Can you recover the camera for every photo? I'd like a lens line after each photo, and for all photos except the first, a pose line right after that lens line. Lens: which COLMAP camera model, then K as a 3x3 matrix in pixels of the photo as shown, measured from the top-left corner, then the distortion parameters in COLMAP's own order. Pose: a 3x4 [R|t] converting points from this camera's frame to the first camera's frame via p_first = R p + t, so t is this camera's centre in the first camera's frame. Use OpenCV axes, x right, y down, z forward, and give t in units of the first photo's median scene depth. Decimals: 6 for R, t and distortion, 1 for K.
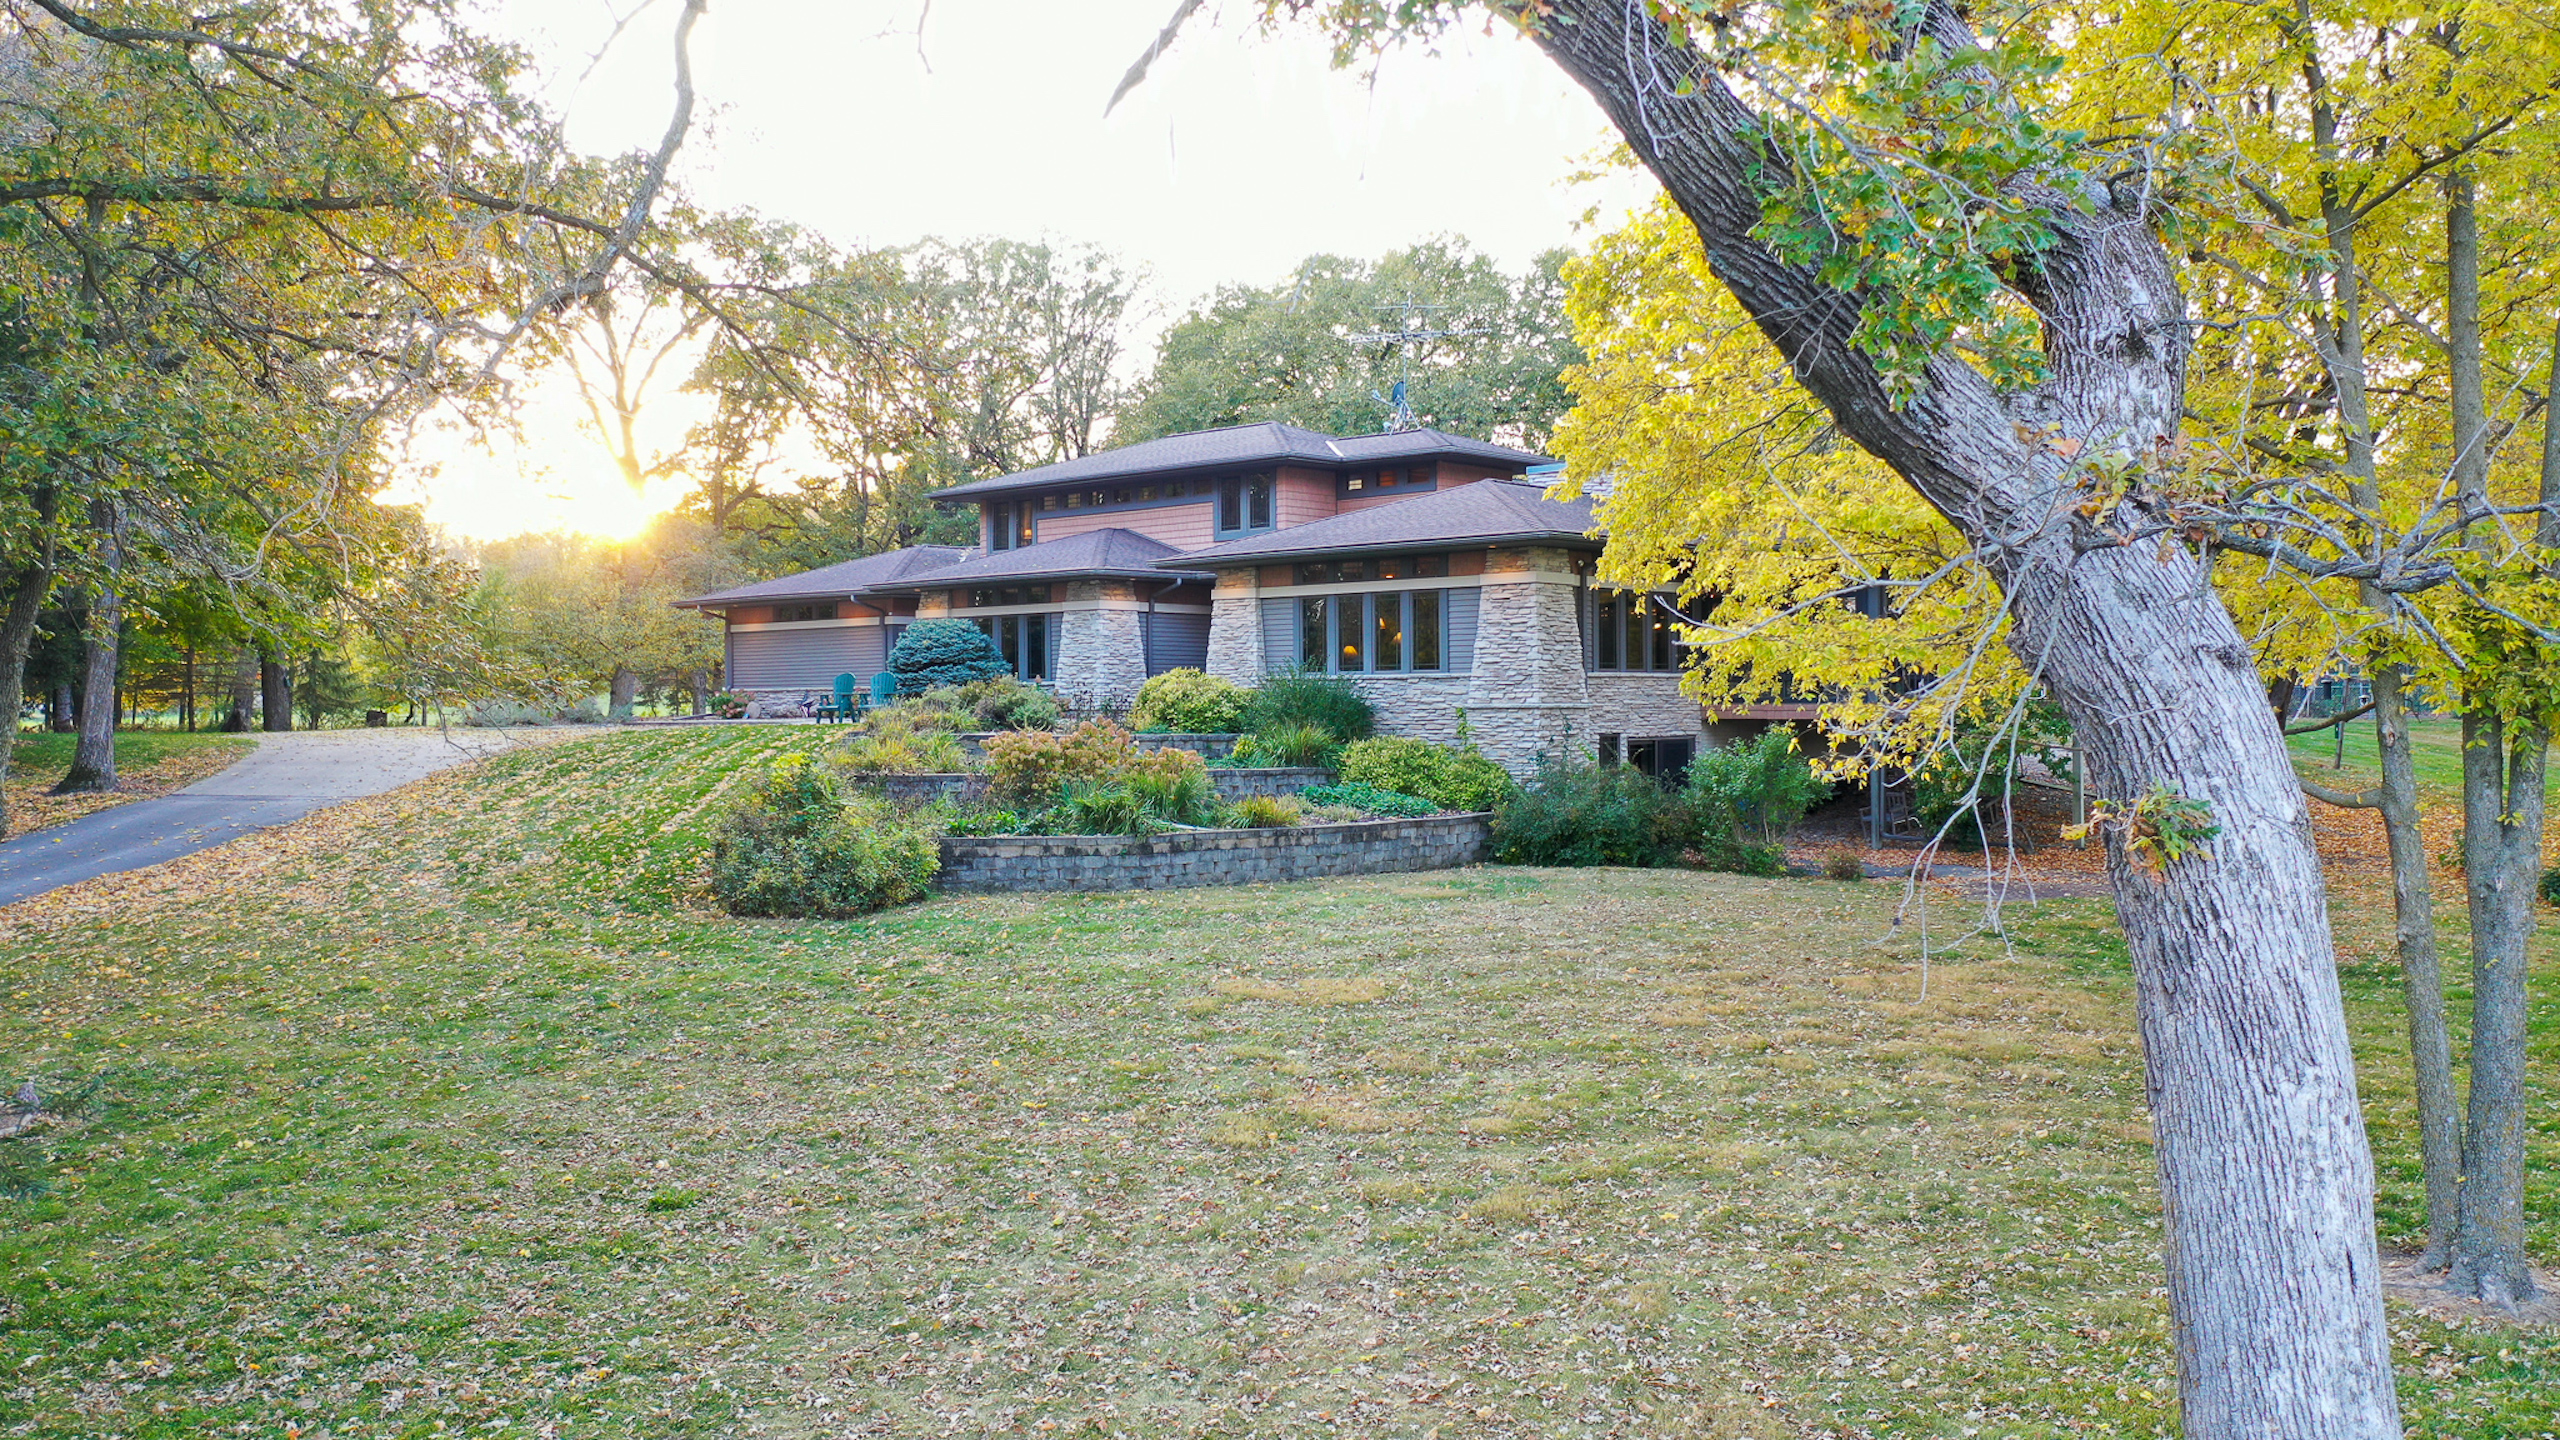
lens RADIAL K [[2053.5, 0, 1280.0], [0, 2053.5, 720.0], [0, 0, 1]] dist [-0.007101, 0.005312]
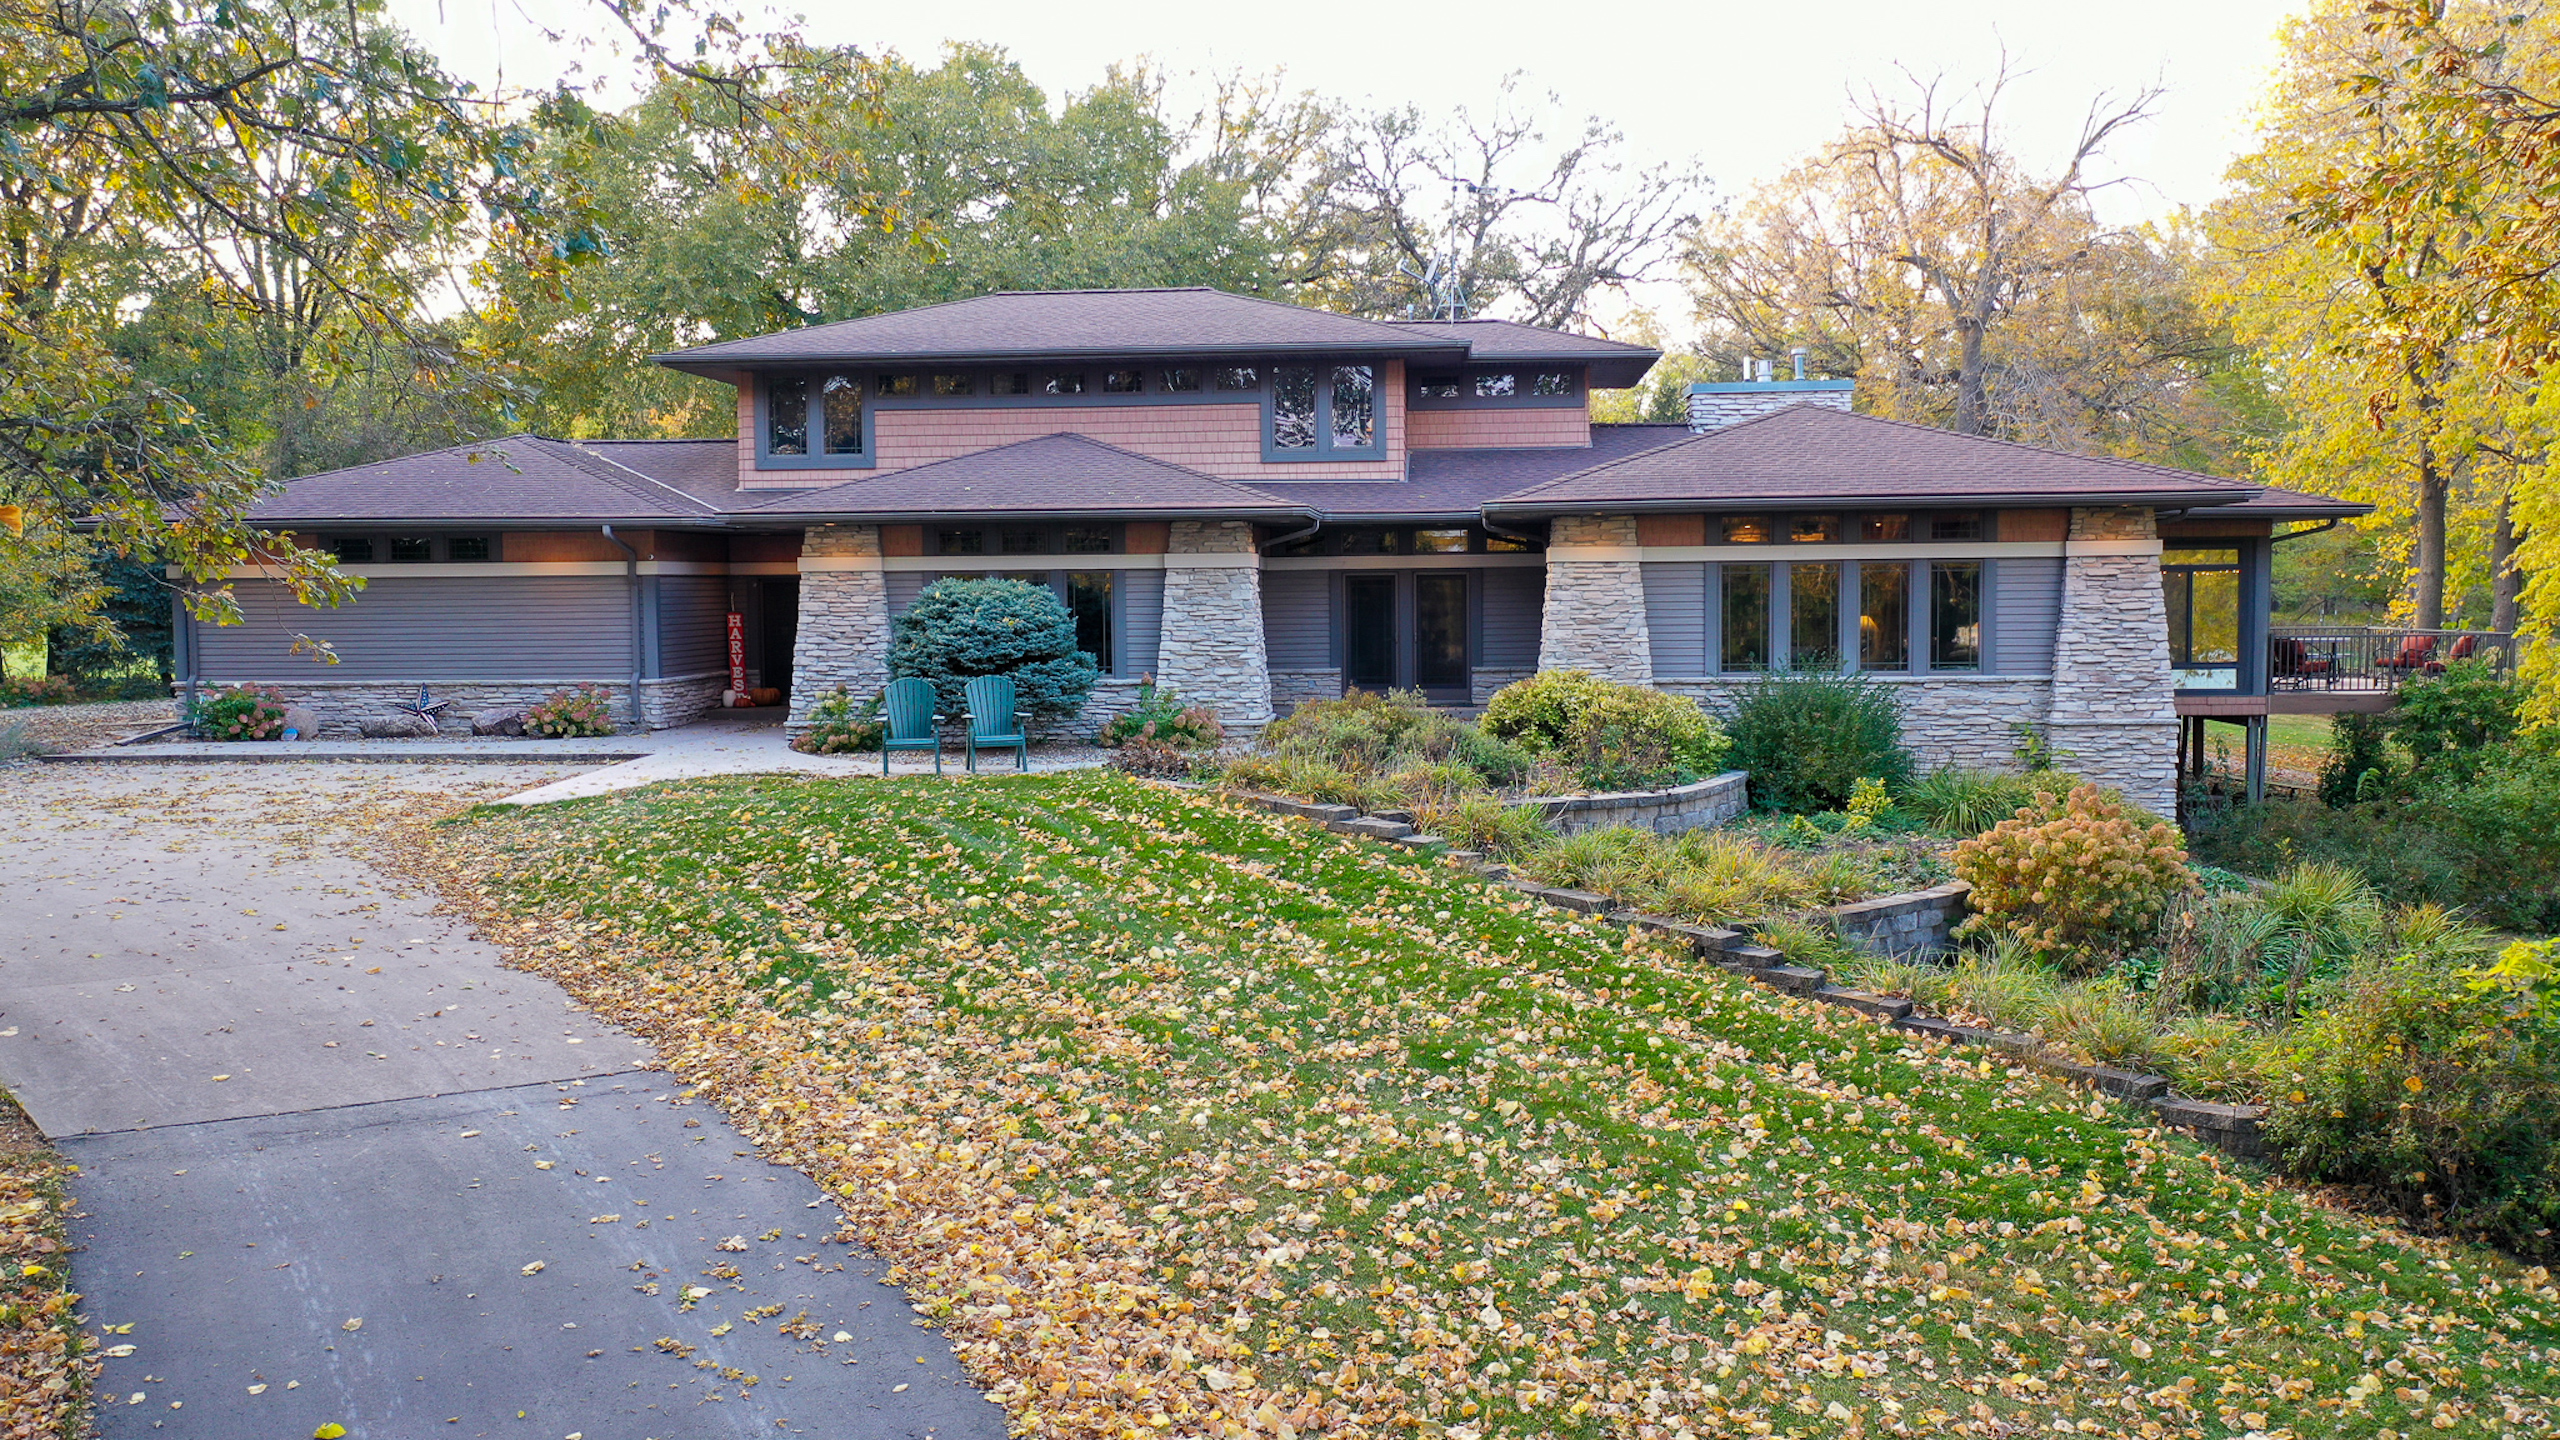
lens RADIAL K [[2053.5, 0, 1280.0], [0, 2053.5, 720.0], [0, 0, 1]] dist [-0.007101, 0.005312]
pose [[0.792084, -0.036841, 0.609299, -0.597214], [0.008495, 0.998746, 0.049346, -0.047872], [-0.610353, -0.033910, 0.791403, 0.615815]]
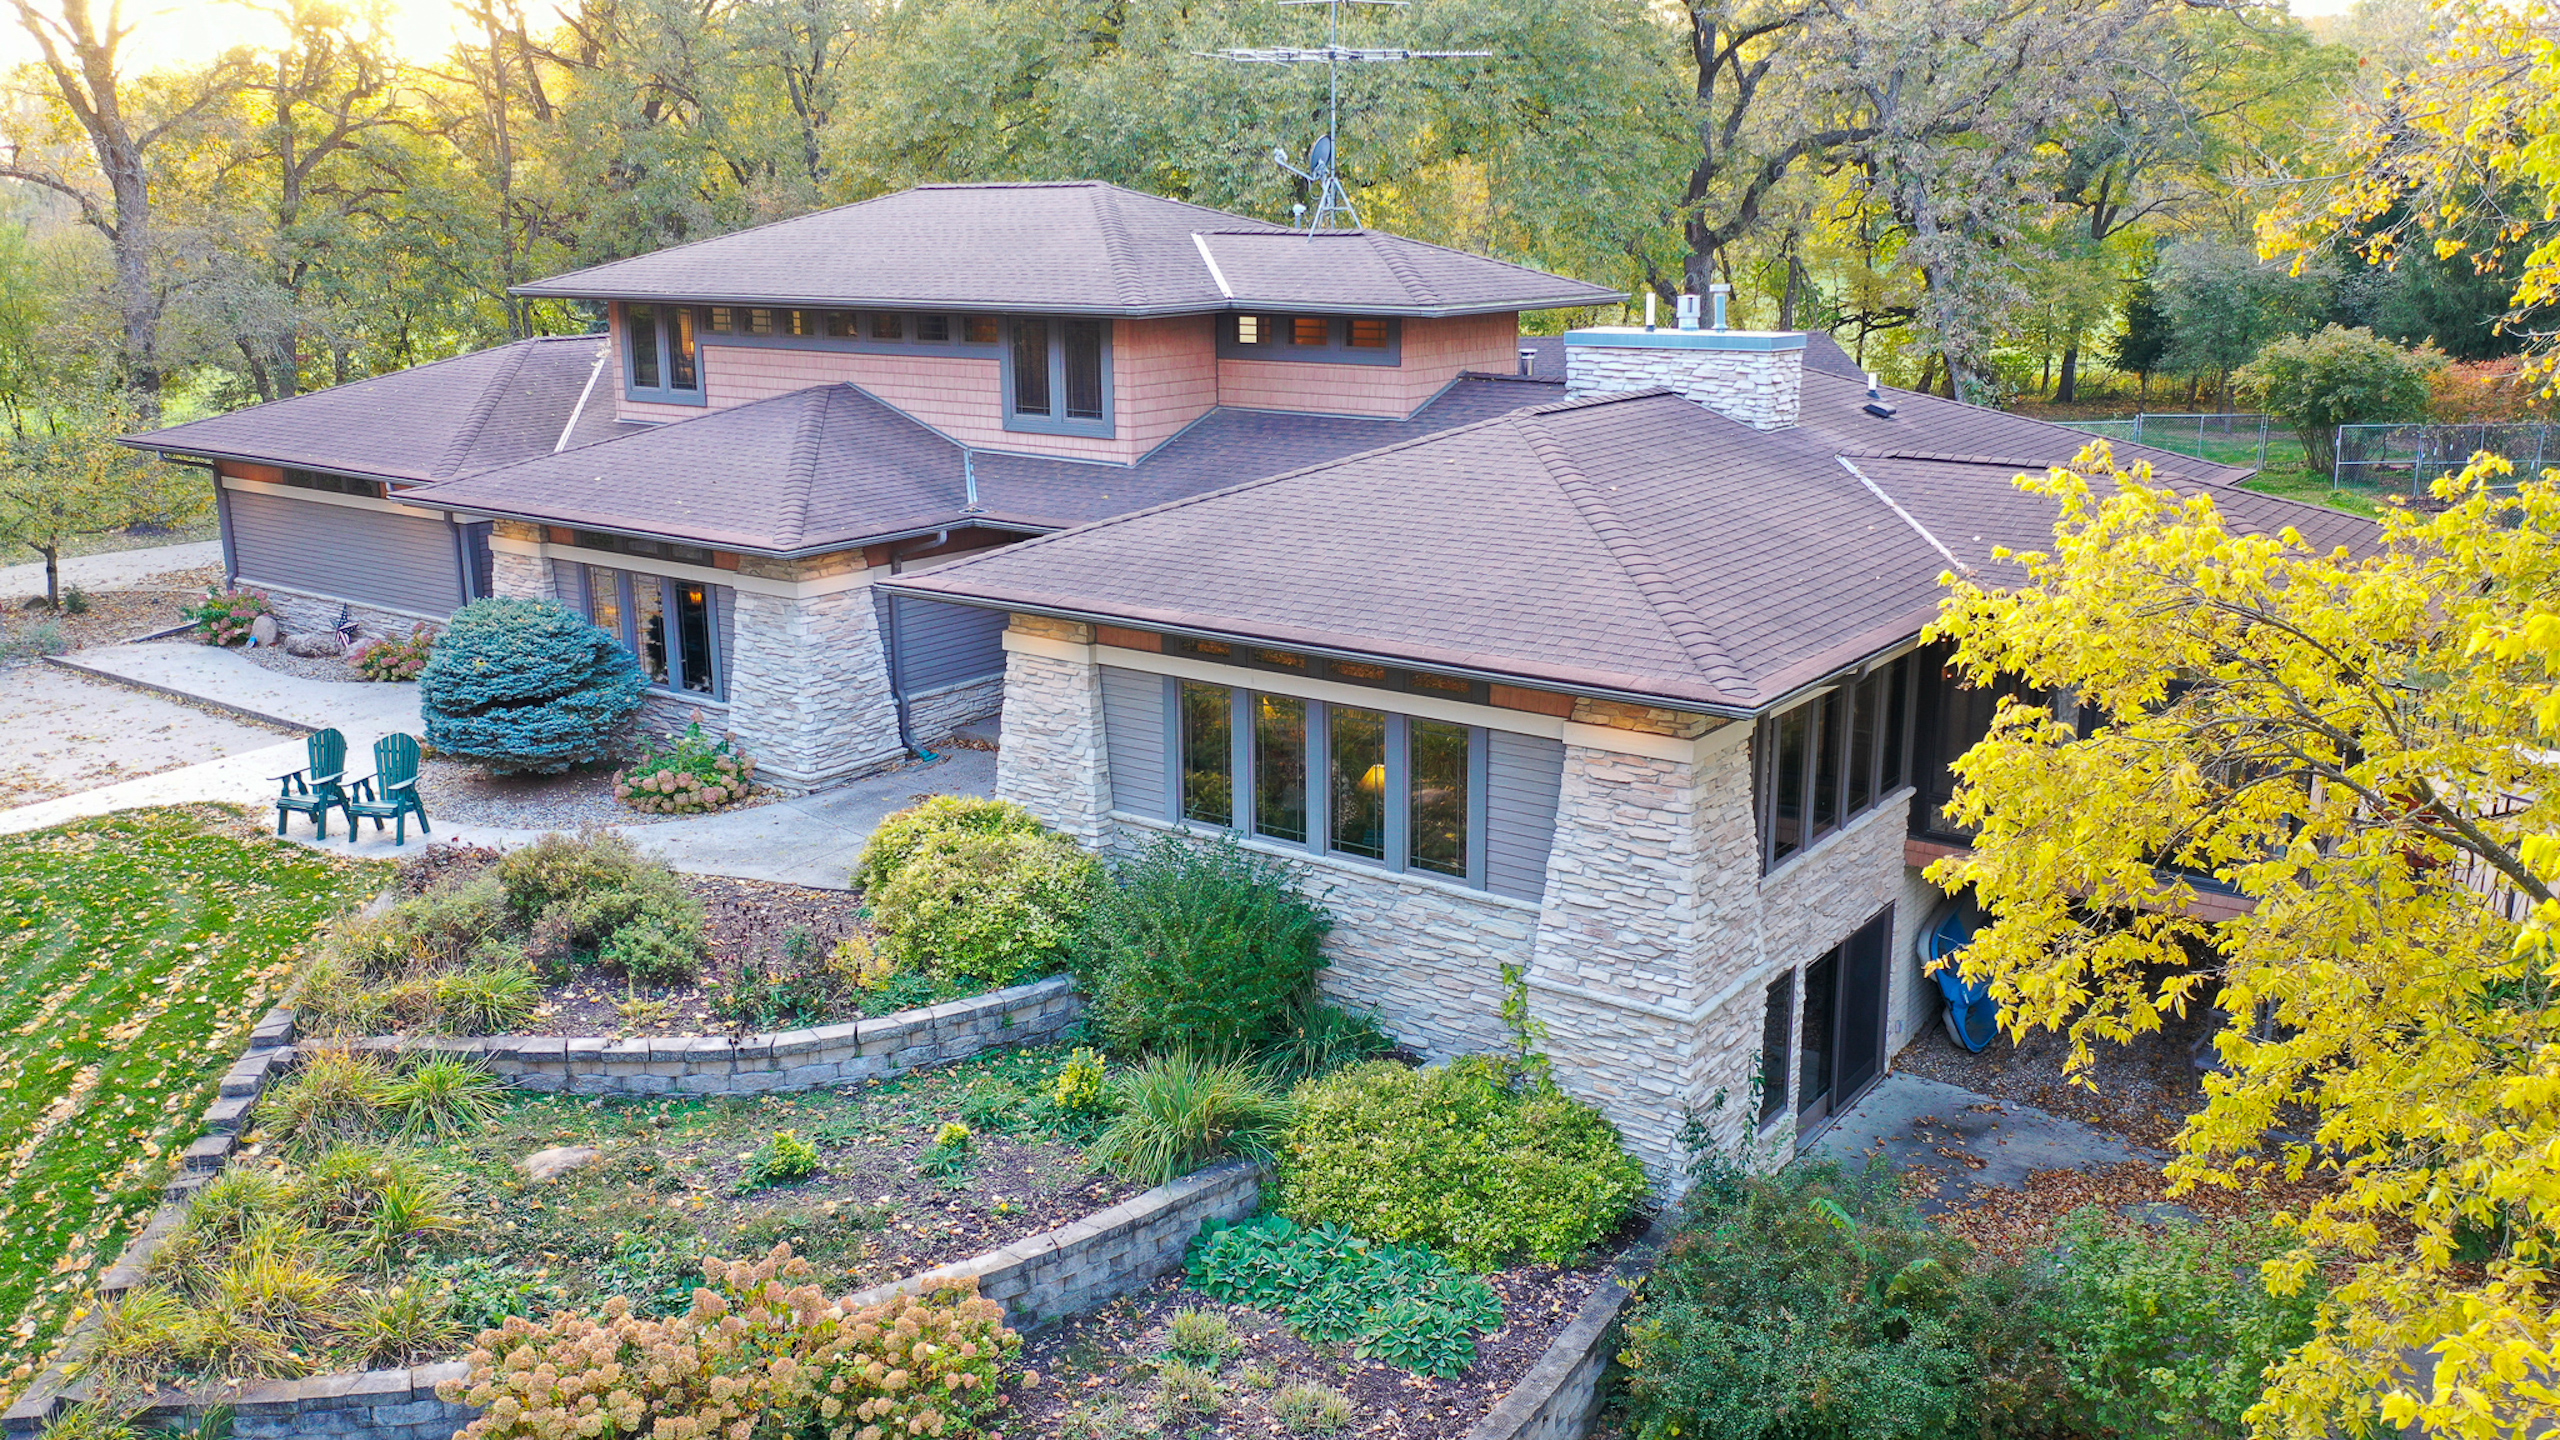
lens RADIAL K [[2053.5, 0, 1280.0], [0, 2053.5, 720.0], [0, 0, 1]] dist [-0.007101, 0.005312]
pose [[0.995294, -0.020787, 0.094650, -0.015313], [-0.001851, 0.972467, 0.233034, -0.191496], [-0.096888, -0.232112, 0.967852, 0.563384]]
